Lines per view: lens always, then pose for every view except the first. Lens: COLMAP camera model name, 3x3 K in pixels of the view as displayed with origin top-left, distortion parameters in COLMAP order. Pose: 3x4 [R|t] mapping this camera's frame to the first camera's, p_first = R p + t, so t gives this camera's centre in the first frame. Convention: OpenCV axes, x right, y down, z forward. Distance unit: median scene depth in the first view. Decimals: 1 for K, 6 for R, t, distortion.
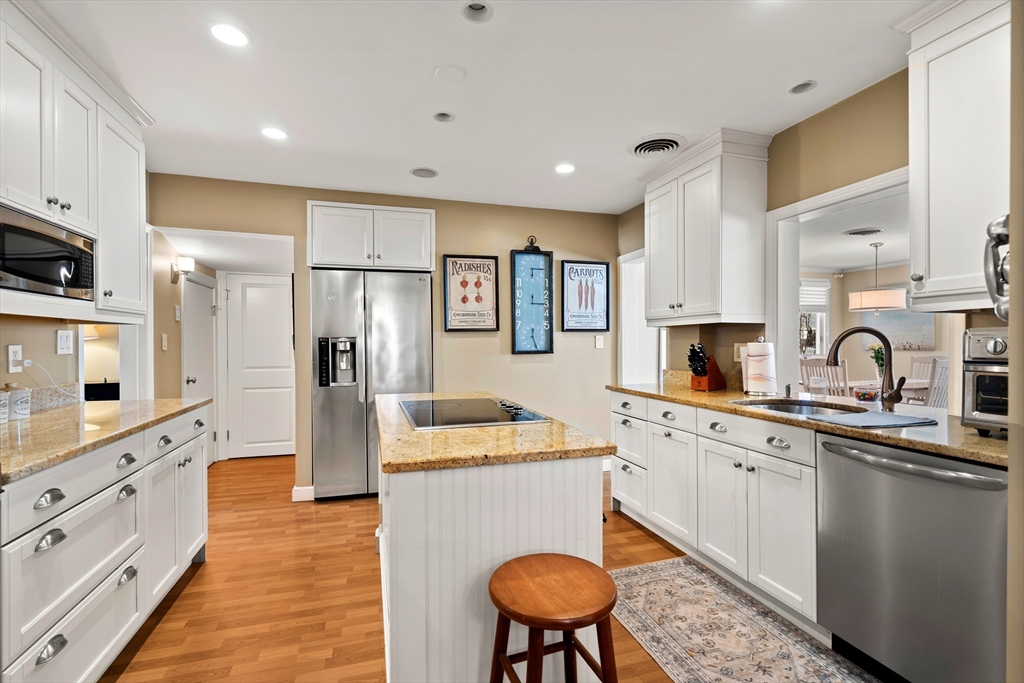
lens RADIAL K [[470.2, 0, 486.6], [0, 470.2, 340.1], [0, 0, 1]] dist [-0.004894, 0.003813]
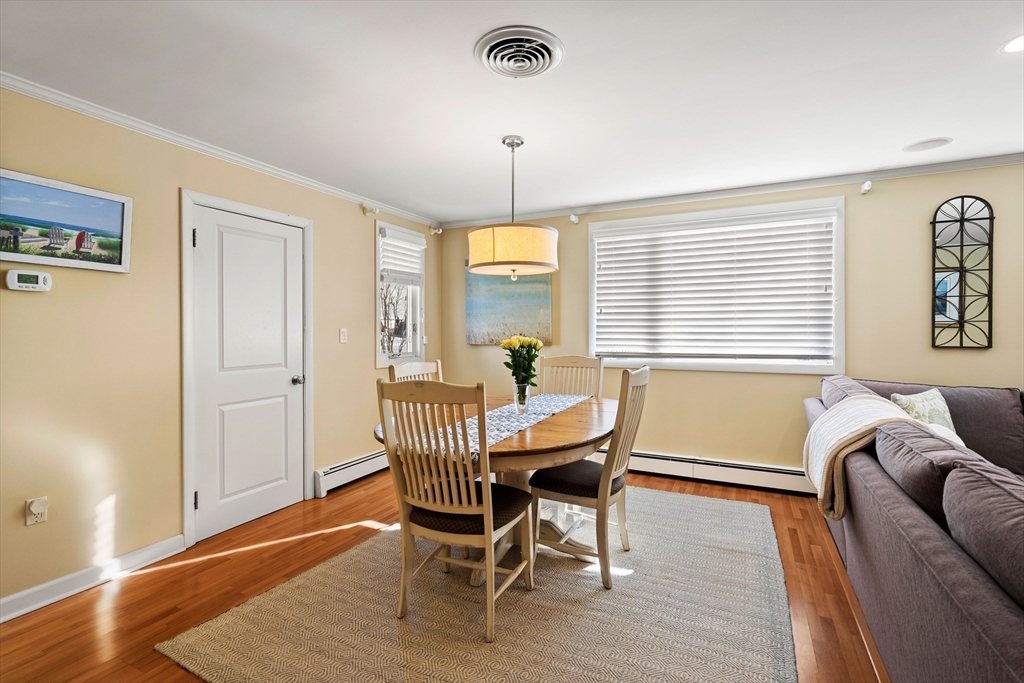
lens RADIAL K [[470.2, 0, 517.5], [0, 470.2, 333.2], [0, 0, 1]] dist [-0.004894, 0.003813]
pose [[0.656923, -0.002941, 0.753952, 0.816027], [-0.003522, 0.999970, 0.006969, 0.000117], [-0.753950, -0.007234, 0.656892, 1.193397]]
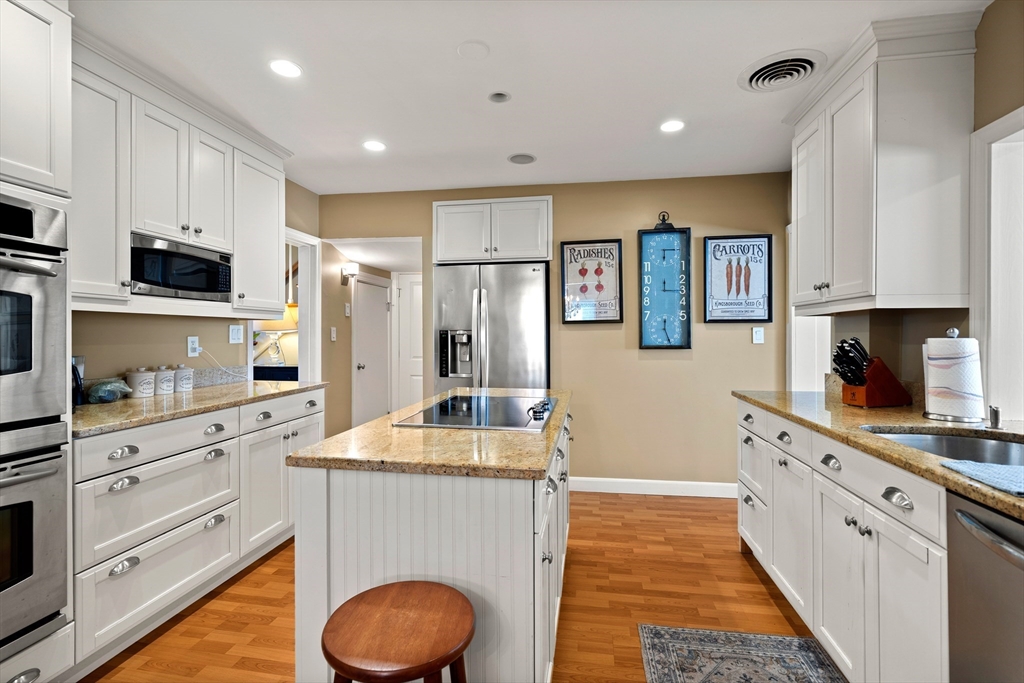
lens RADIAL K [[470.2, 0, 493.7], [0, 470.2, 330.3], [0, 0, 1]] dist [-0.004894, 0.003813]
pose [[0.894292, -0.000553, -0.447484, 0.296774], [-0.001128, 0.999993, -0.003489, -0.002373], [0.447483, 0.003625, 0.894285, 0.138161]]
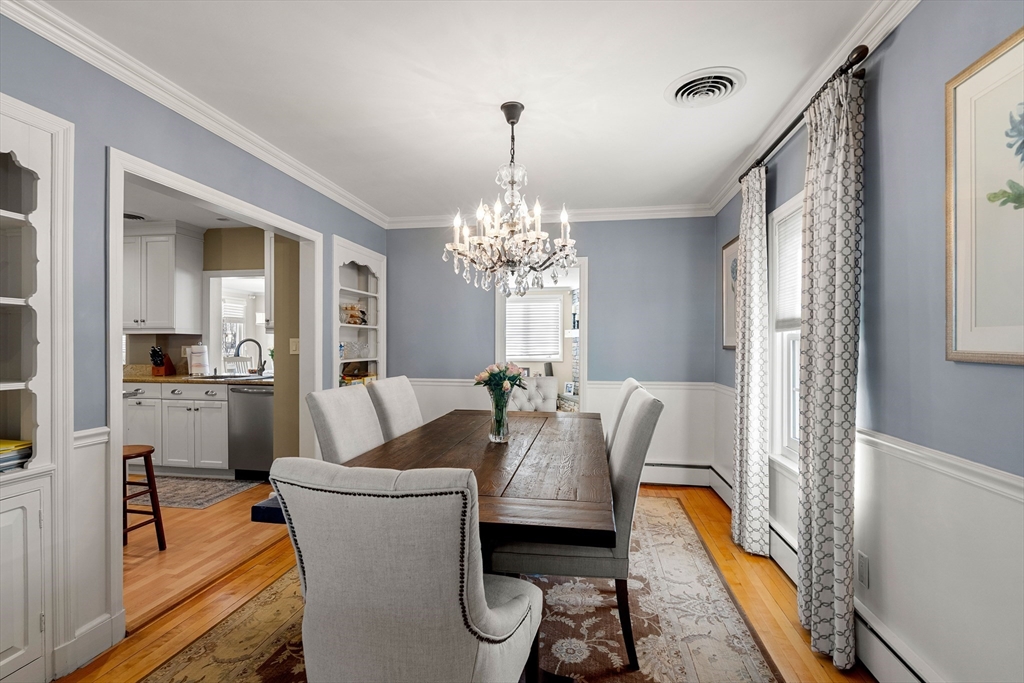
lens RADIAL K [[470.2, 0, 540.0], [0, 470.2, 349.9], [0, 0, 1]] dist [-0.004894, 0.003813]
pose [[0.383706, -0.006699, 0.923431, -0.542258], [-0.007659, 0.999916, 0.010436, -0.007013], [-0.923424, -0.011077, 0.383622, -0.838858]]
